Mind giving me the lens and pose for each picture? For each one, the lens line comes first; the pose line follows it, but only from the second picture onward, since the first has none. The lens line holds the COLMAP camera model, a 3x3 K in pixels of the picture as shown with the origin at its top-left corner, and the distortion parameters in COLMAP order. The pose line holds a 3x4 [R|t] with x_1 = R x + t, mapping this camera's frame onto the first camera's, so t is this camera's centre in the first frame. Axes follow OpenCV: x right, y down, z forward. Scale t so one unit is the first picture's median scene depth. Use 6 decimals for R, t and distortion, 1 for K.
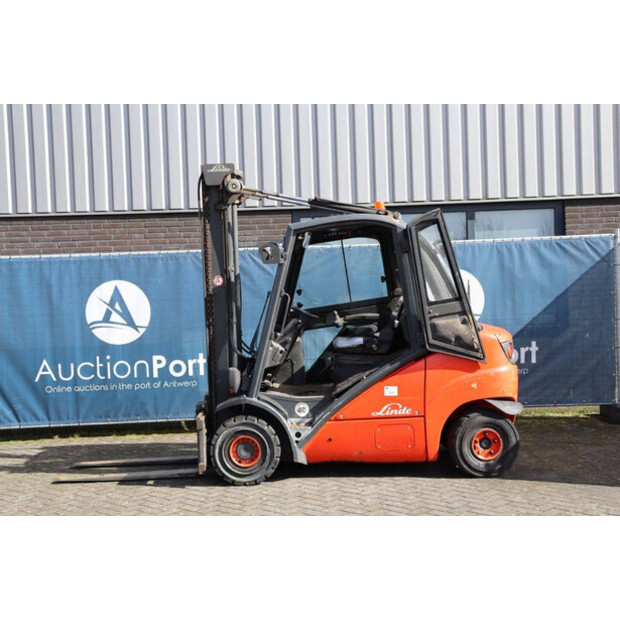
lens RADIAL K [[978.0, 0, 312.9], [0, 978.0, 299.2], [0, 0, 1]] dist [0.143607, 0.000000]
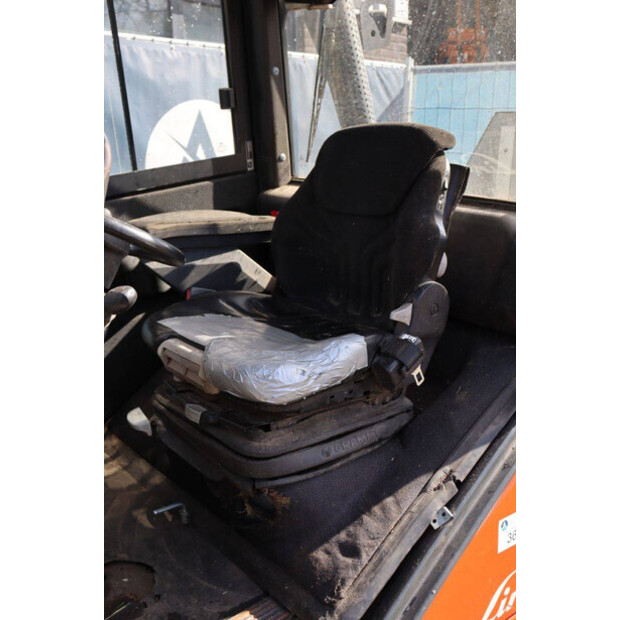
lens RADIAL K [[634.9, 0, 307.6], [0, 634.9, 314.8], [0, 0, 1]] dist [-0.041567, 0.000000]
pose [[0.742844, -0.146415, 0.653257, -0.058577], [-0.011121, 0.972958, 0.230716, 0.000597], [-0.669372, -0.178651, 0.721128, 0.901240]]
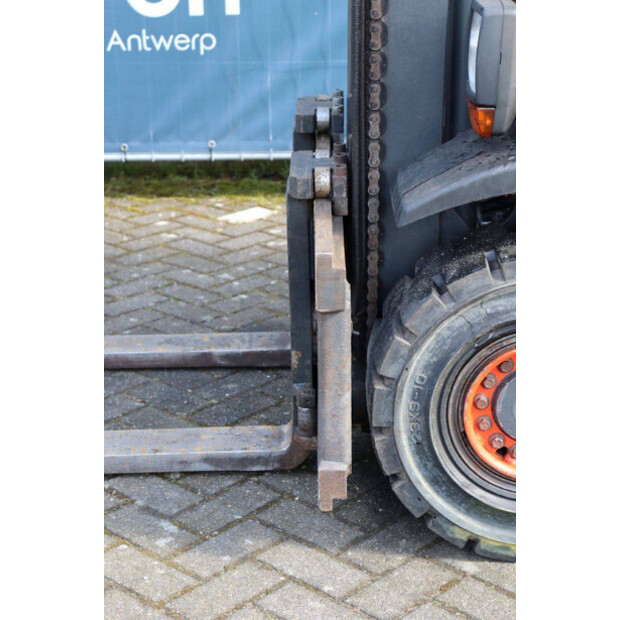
lens RADIAL K [[1474.2, 0, 310.5], [0, 1474.2, 310.9], [0, 0, 1]] dist [0.016973, 0.000000]
pose [[0.999517, 0.027205, 0.015054, -0.119787], [-0.030352, 0.958748, 0.282634, 0.045811], [-0.006744, -0.282954, 0.959110, 0.688193]]
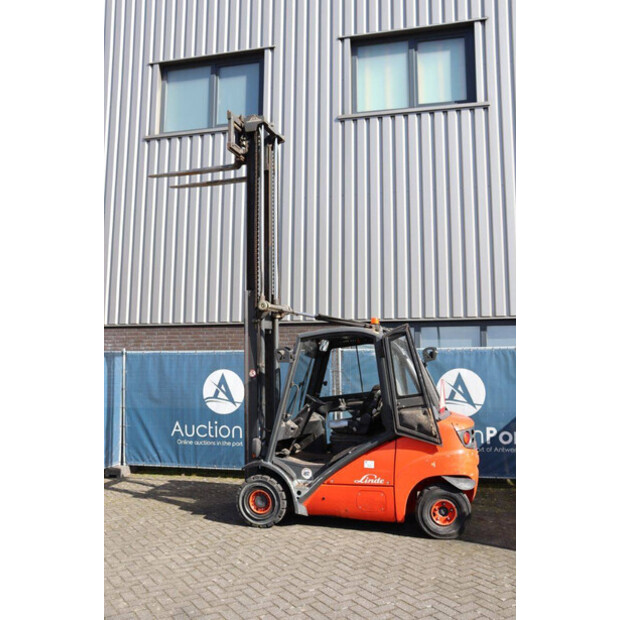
lens RADIAL K [[634.9, 0, 308.2], [0, 634.9, 303.1], [0, 0, 1]] dist [-0.041567, 0.000000]
pose [[0.963698, 0.005461, -0.266939, 0.218284], [-0.036892, 0.992924, -0.112874, -0.019556], [0.264434, 0.118624, 0.957080, 0.153139]]
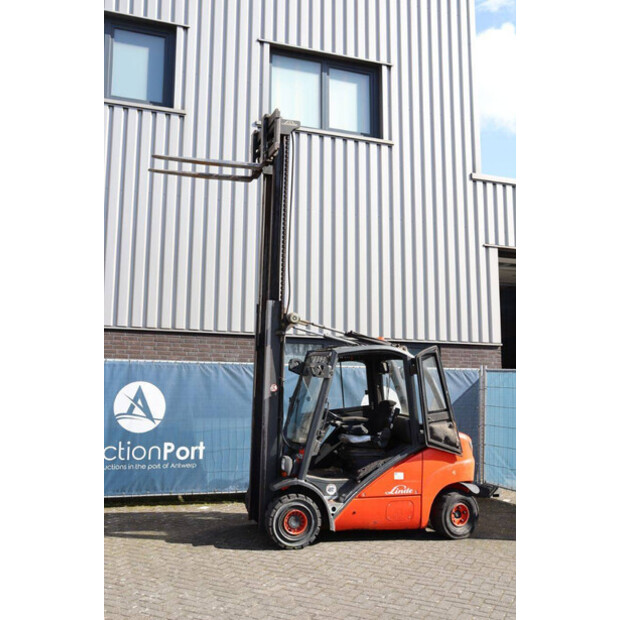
lens RADIAL K [[679.8, 0, 310.9], [0, 679.8, 304.6], [0, 0, 1]] dist [-0.014829, 0.000000]
pose [[0.948721, 0.088799, 0.303385, -0.337972], [-0.045217, 0.987986, -0.147780, 0.002865], [-0.312863, 0.126483, 0.941339, 0.113435]]
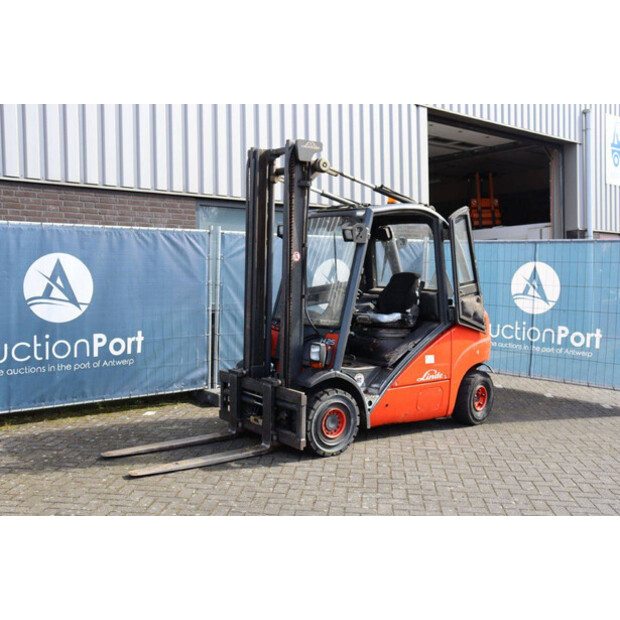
lens RADIAL K [[688.5, 0, 307.9], [0, 688.5, 296.6], [0, 0, 1]] dist [0.003249, 0.000000]
pose [[0.785119, 0.017195, 0.619107, -0.527767], [-0.019910, 0.999799, -0.002519, 0.023713], [-0.619025, -0.010348, 0.785303, 0.439131]]
